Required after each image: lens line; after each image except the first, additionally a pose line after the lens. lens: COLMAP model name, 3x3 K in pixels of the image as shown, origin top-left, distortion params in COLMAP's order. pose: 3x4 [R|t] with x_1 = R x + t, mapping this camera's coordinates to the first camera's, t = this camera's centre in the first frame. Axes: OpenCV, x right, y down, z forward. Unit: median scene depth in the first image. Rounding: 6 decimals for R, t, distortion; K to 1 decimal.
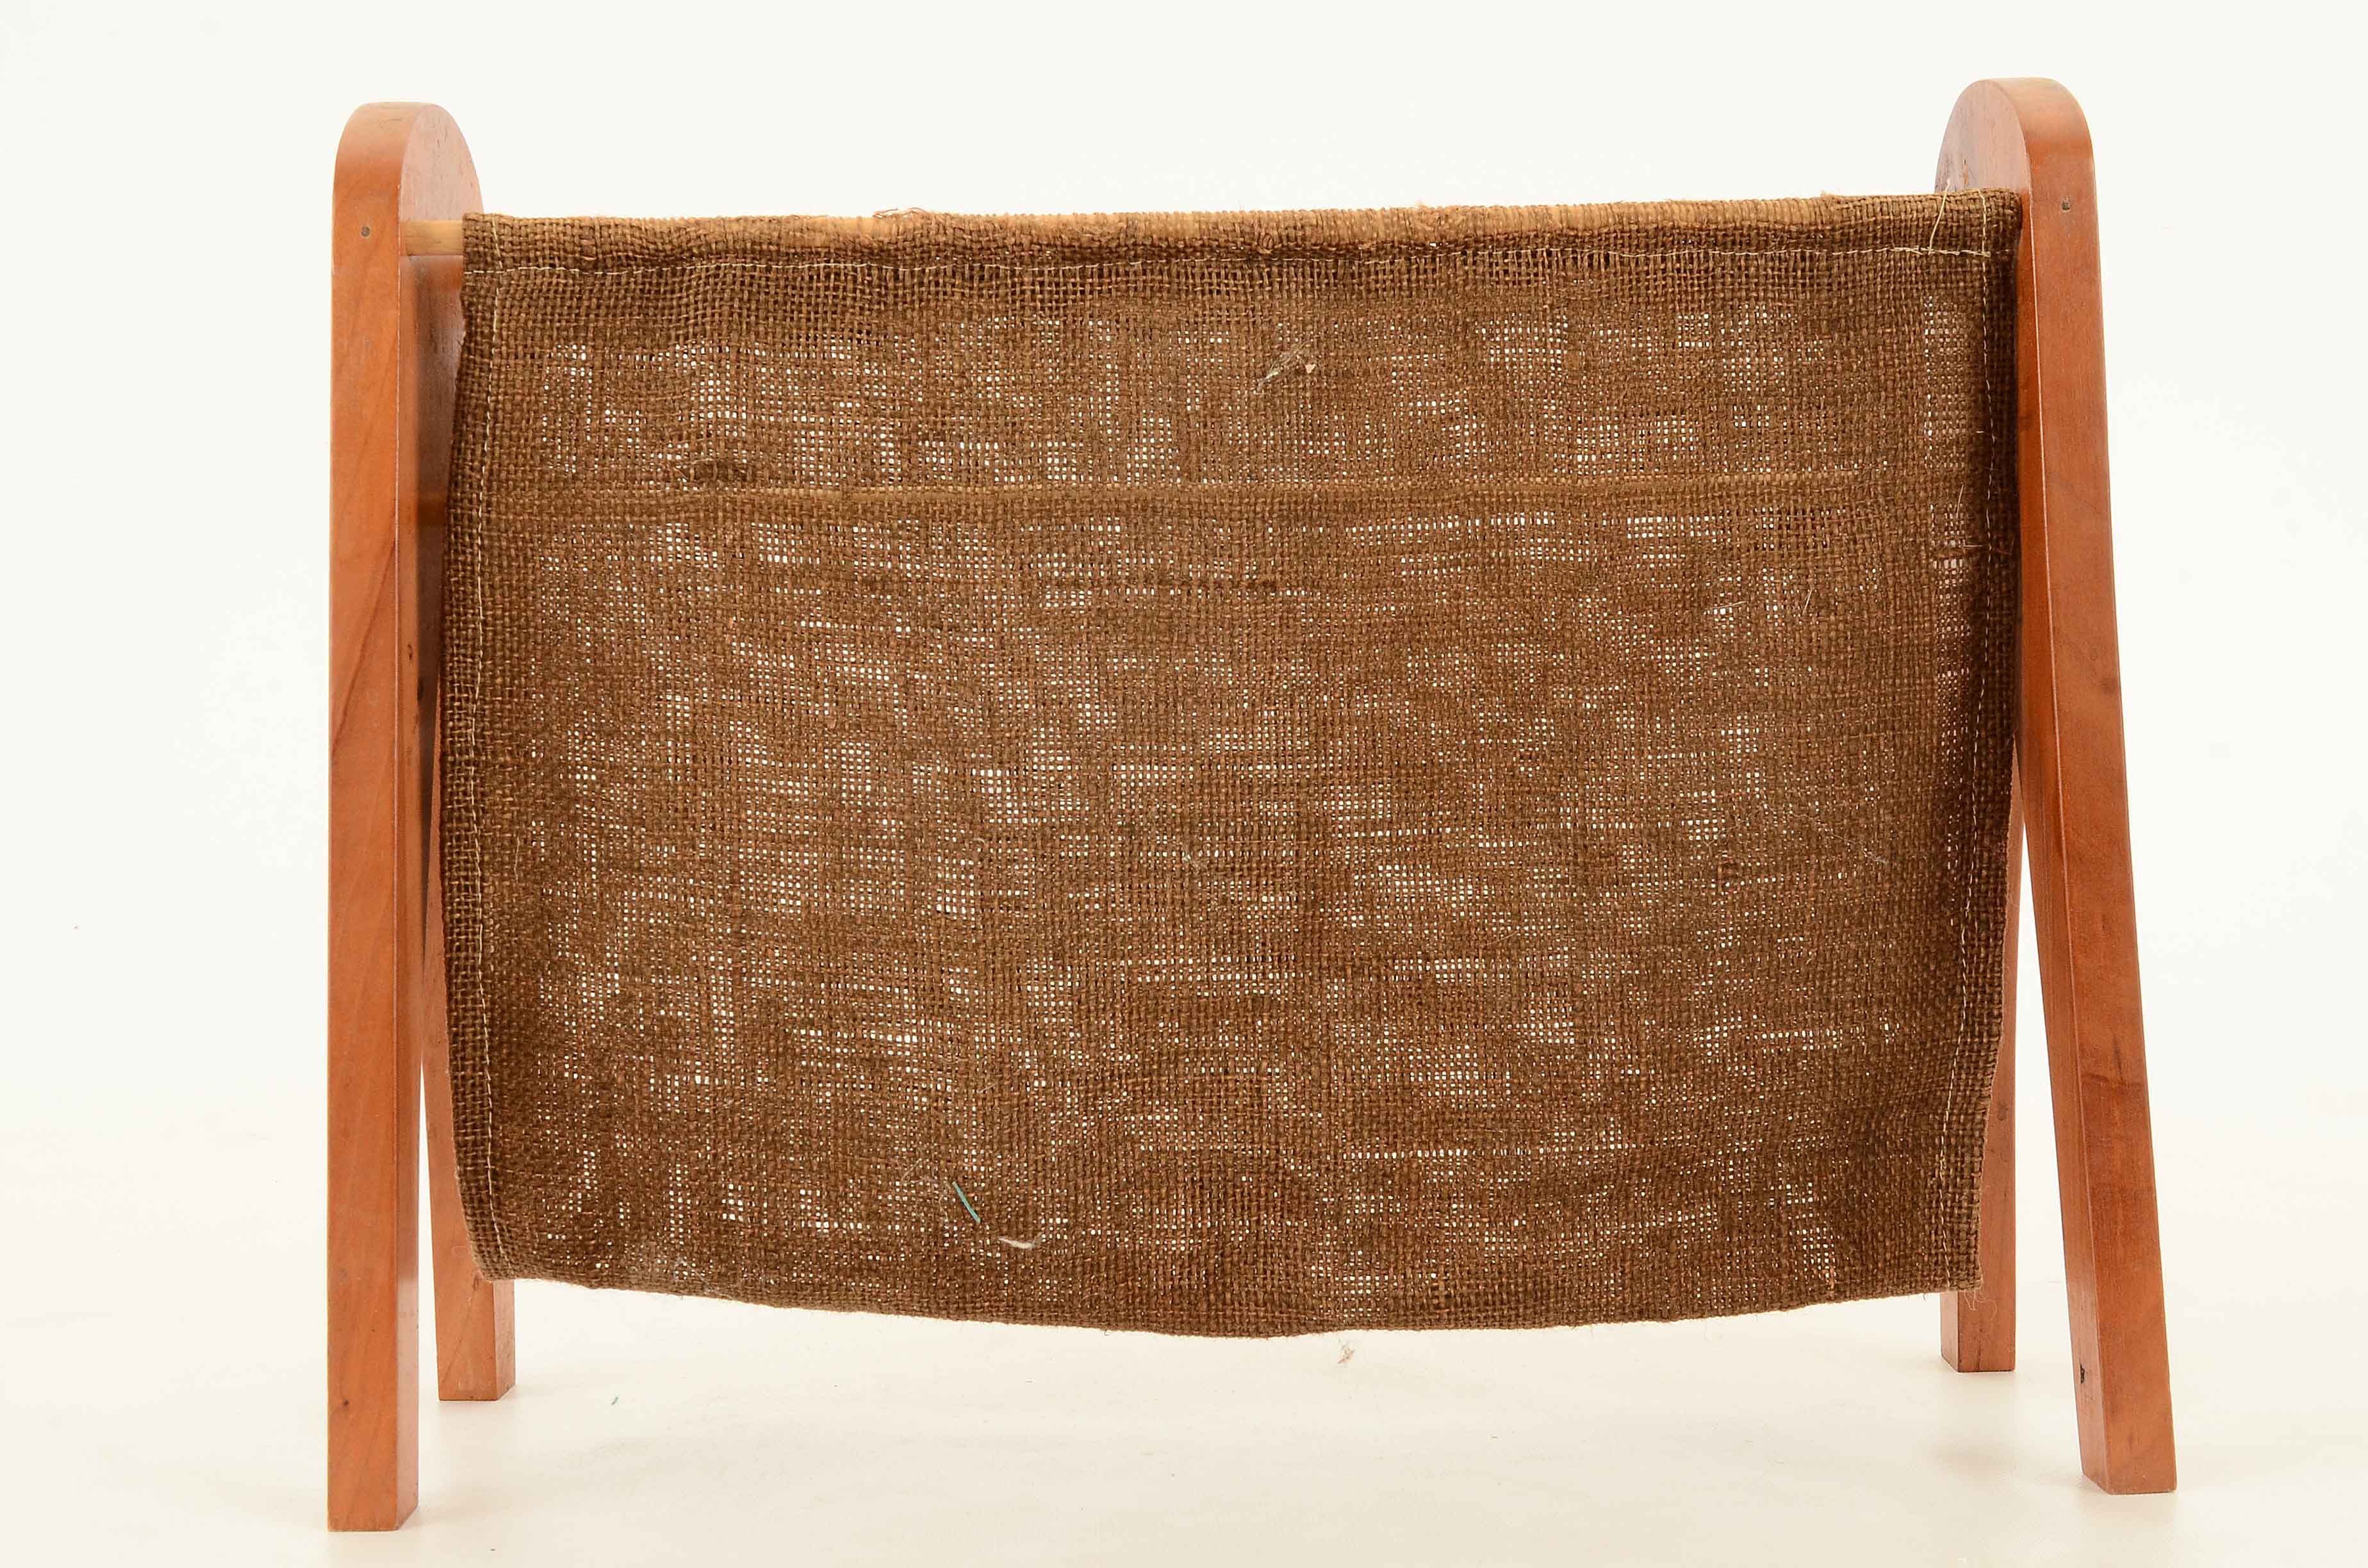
lens RADIAL K [[3600.1, 0, 1181.4], [0, 3600.1, 783.3], [0, 0, 1]] dist [-0.013191, 0.000000]
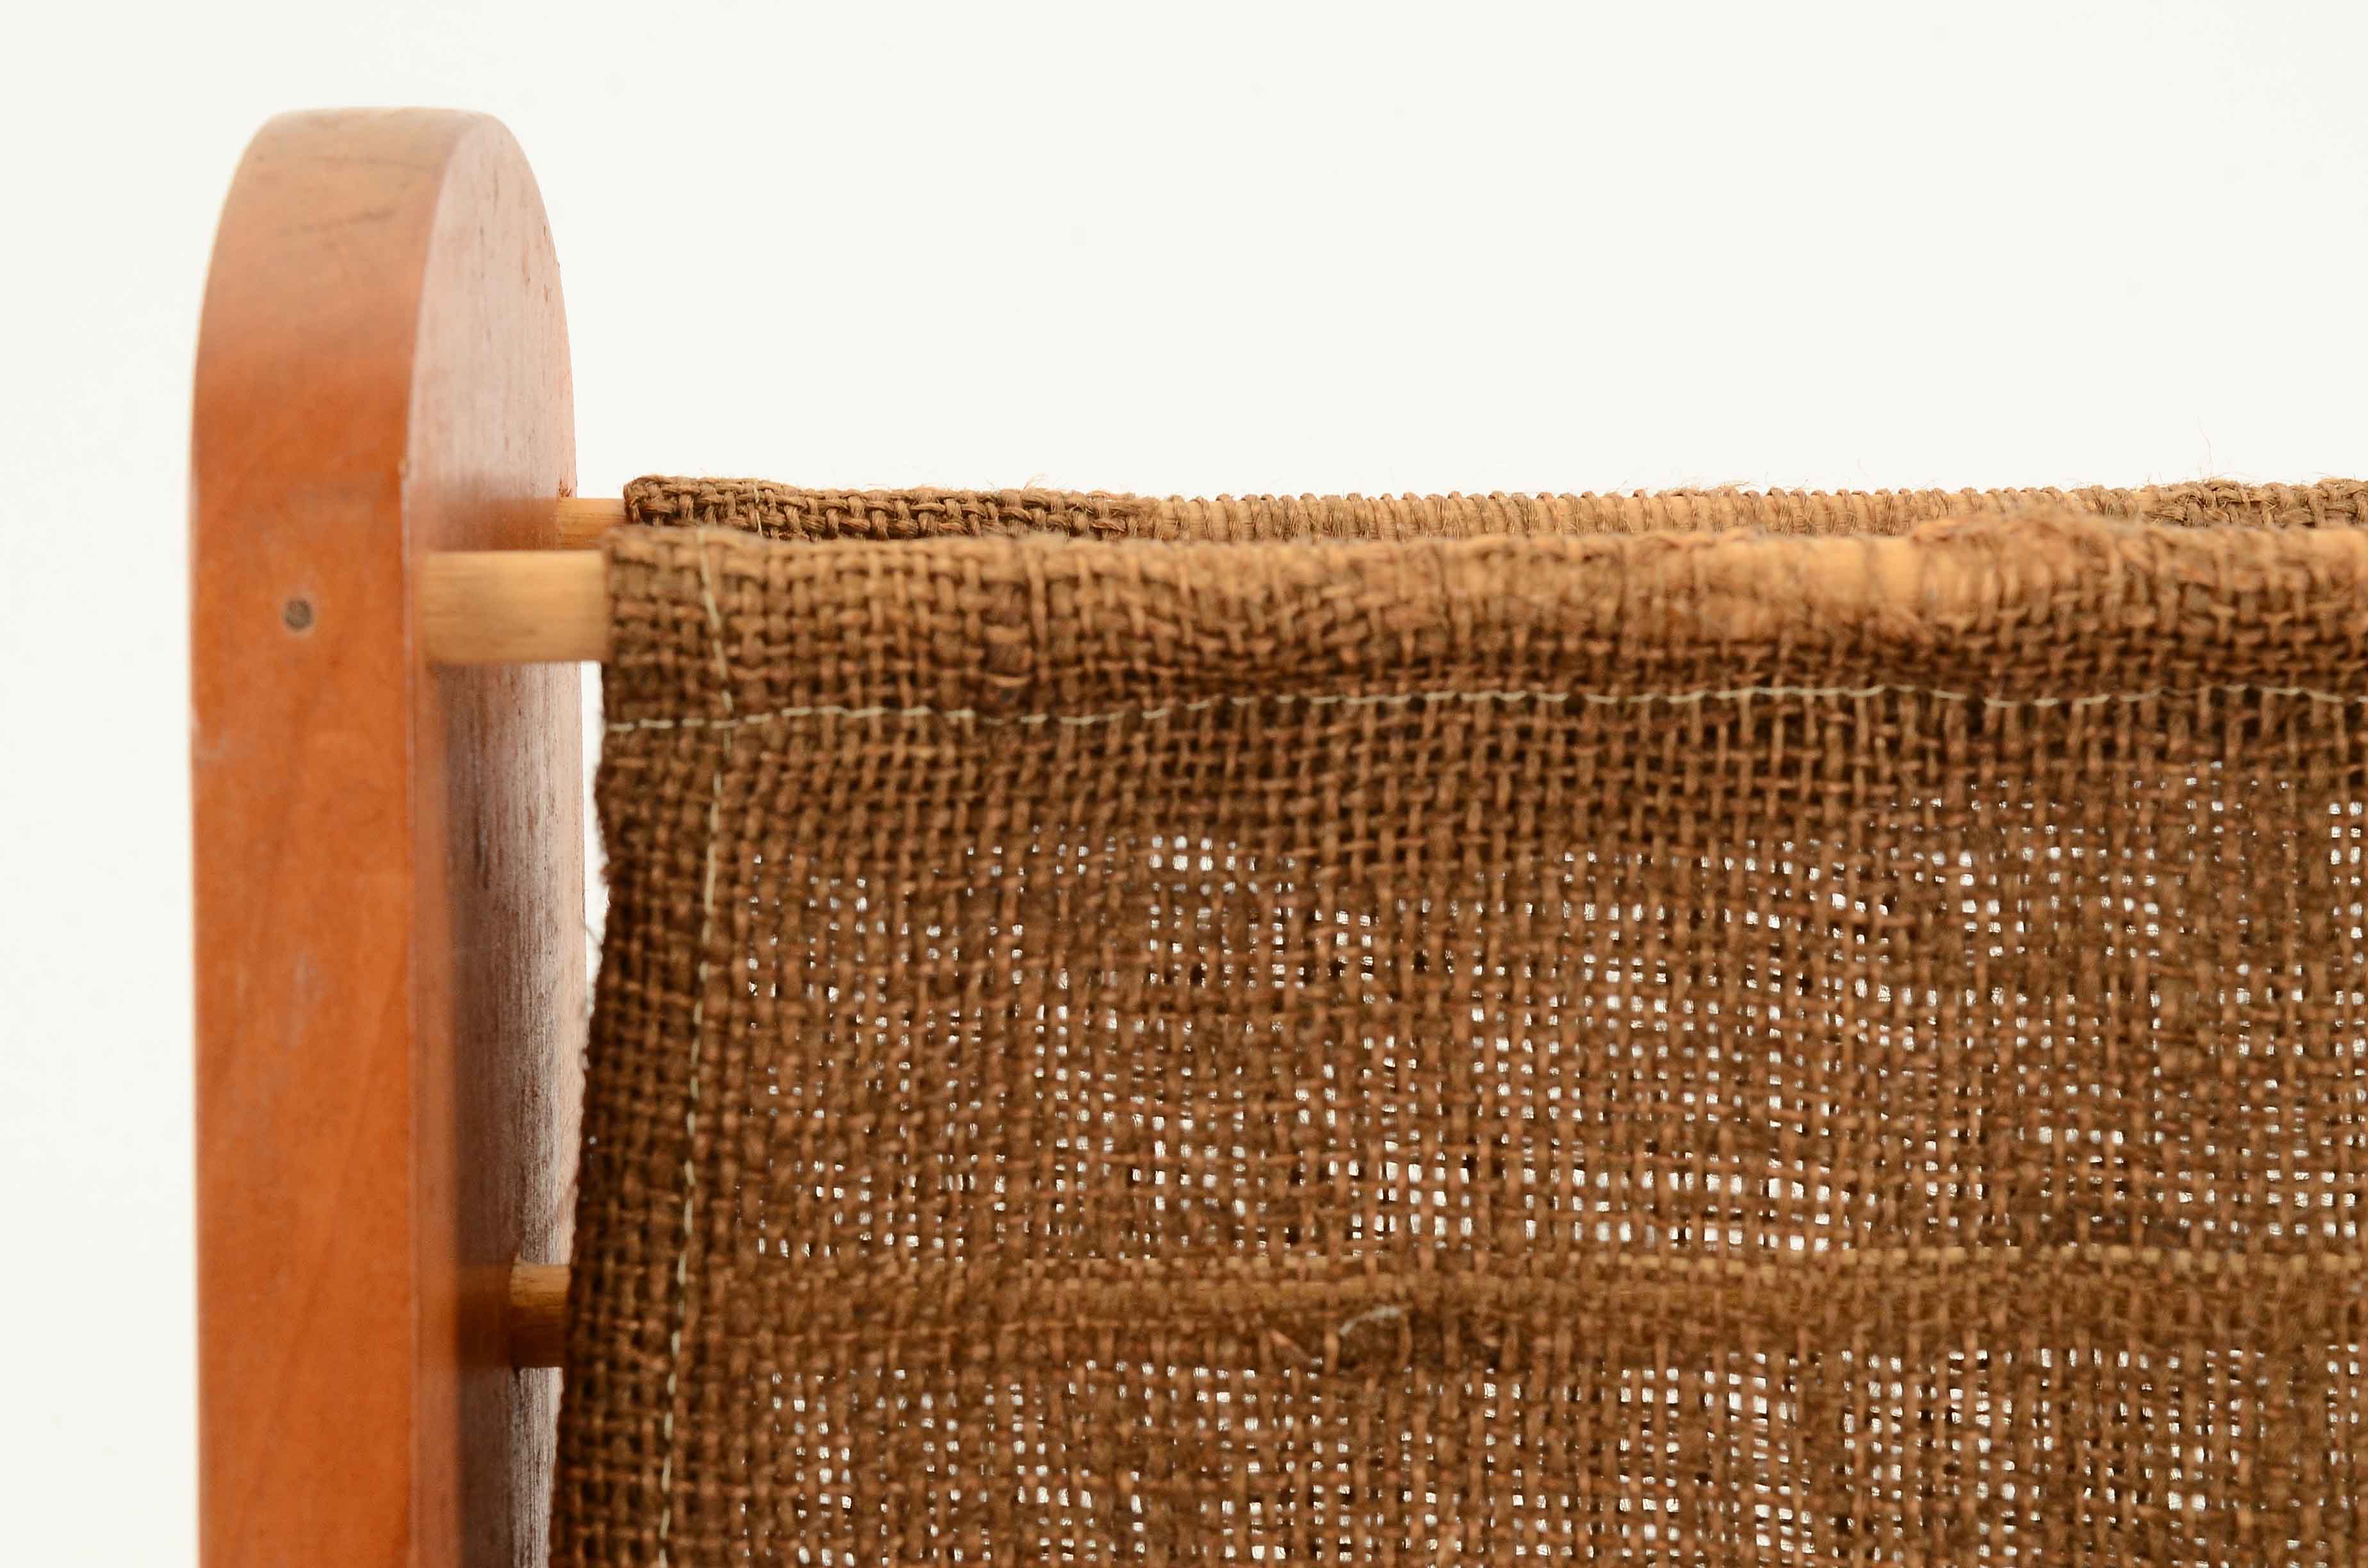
lens RADIAL K [[5606.8, 0, 1187.4], [0, 5606.8, 783.2], [0, 0, 1]] dist [0.163200, 0.000000]
pose [[0.999980, -0.002735, 0.005740, -0.151680], [0.002272, 0.996853, 0.079243, -0.175438], [-0.005938, -0.079228, 0.996839, 0.510661]]
